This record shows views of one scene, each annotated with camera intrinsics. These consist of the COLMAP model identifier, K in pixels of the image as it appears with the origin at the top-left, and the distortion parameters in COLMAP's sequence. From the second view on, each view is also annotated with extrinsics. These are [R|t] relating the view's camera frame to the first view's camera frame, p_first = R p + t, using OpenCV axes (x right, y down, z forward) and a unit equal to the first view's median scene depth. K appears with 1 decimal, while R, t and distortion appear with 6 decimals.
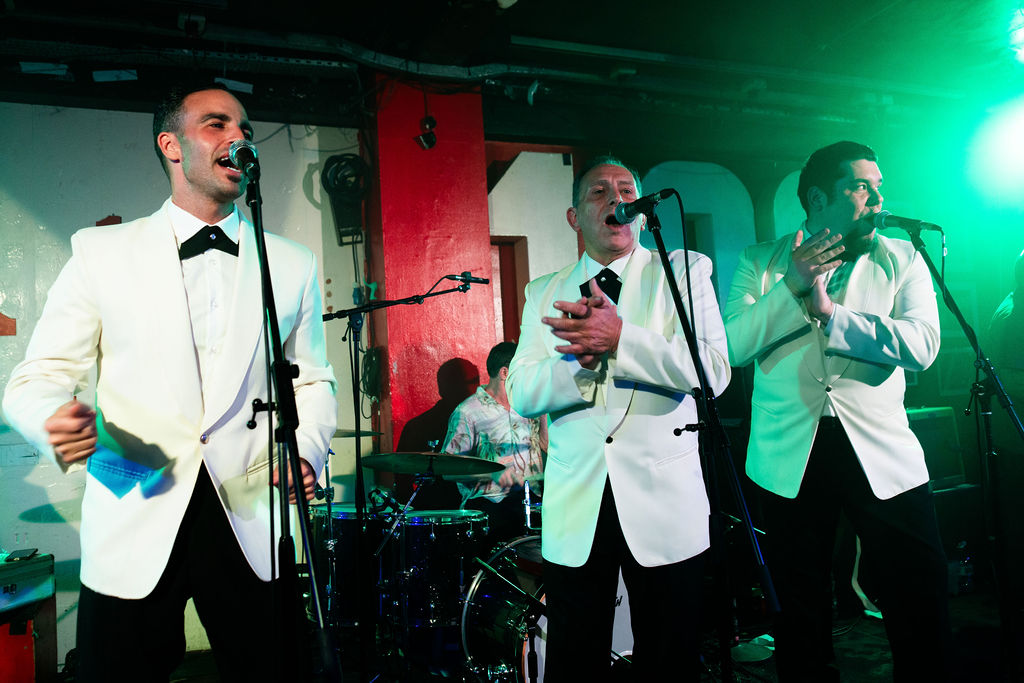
lens RADIAL K [[866.8, 0, 512.1], [0, 866.8, 347.7], [0, 0, 1]] dist [0.013832, 0.011380]
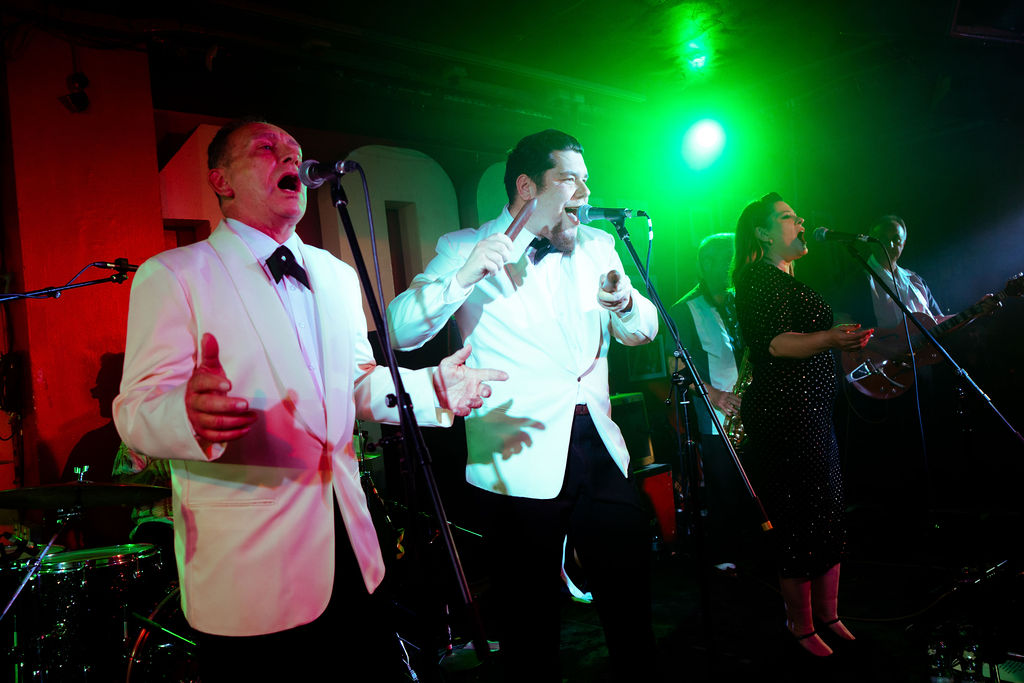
lens RADIAL K [[849.4, 0, 512.0], [0, 849.4, 341.5], [0, 0, 1]] dist [-0.002498, 0.001408]
pose [[0.945157, -0.022763, 0.325821, 0.027211], [0.022363, 0.999738, 0.004973, -0.003767], [-0.325849, 0.002586, 0.945418, 0.098365]]
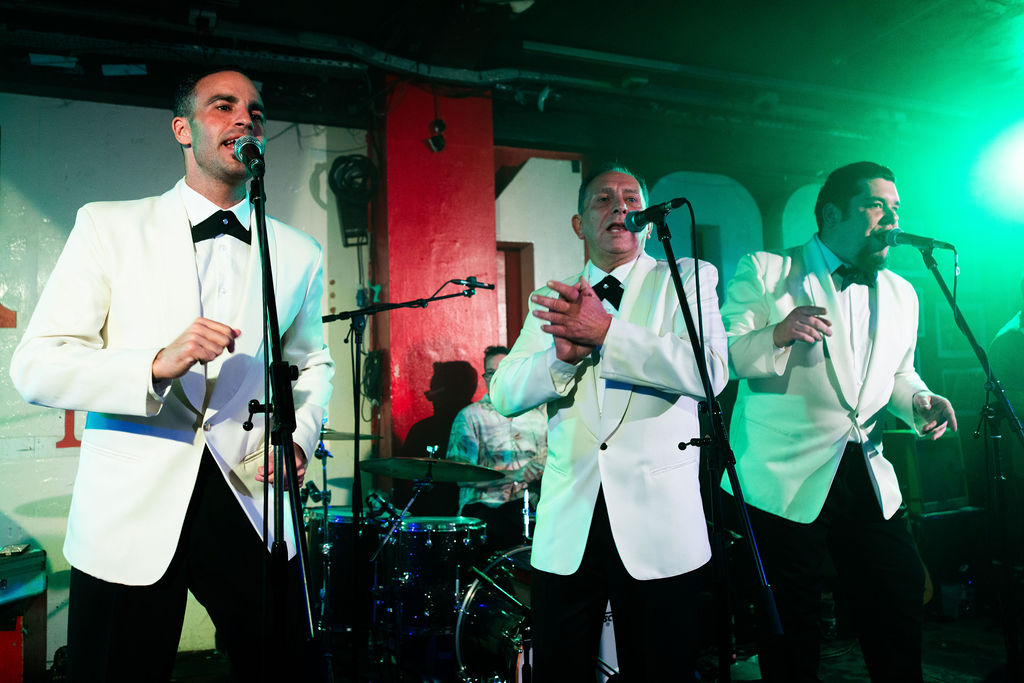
lens RADIAL K [[866.8, 0, 512.1], [0, 866.8, 347.7], [0, 0, 1]] dist [0.013832, 0.011380]
pose [[0.999556, 0.029654, -0.002990, -0.000815], [-0.029677, 0.999530, -0.007677, -0.000357], [0.002761, 0.007762, 0.999966, 0.009302]]
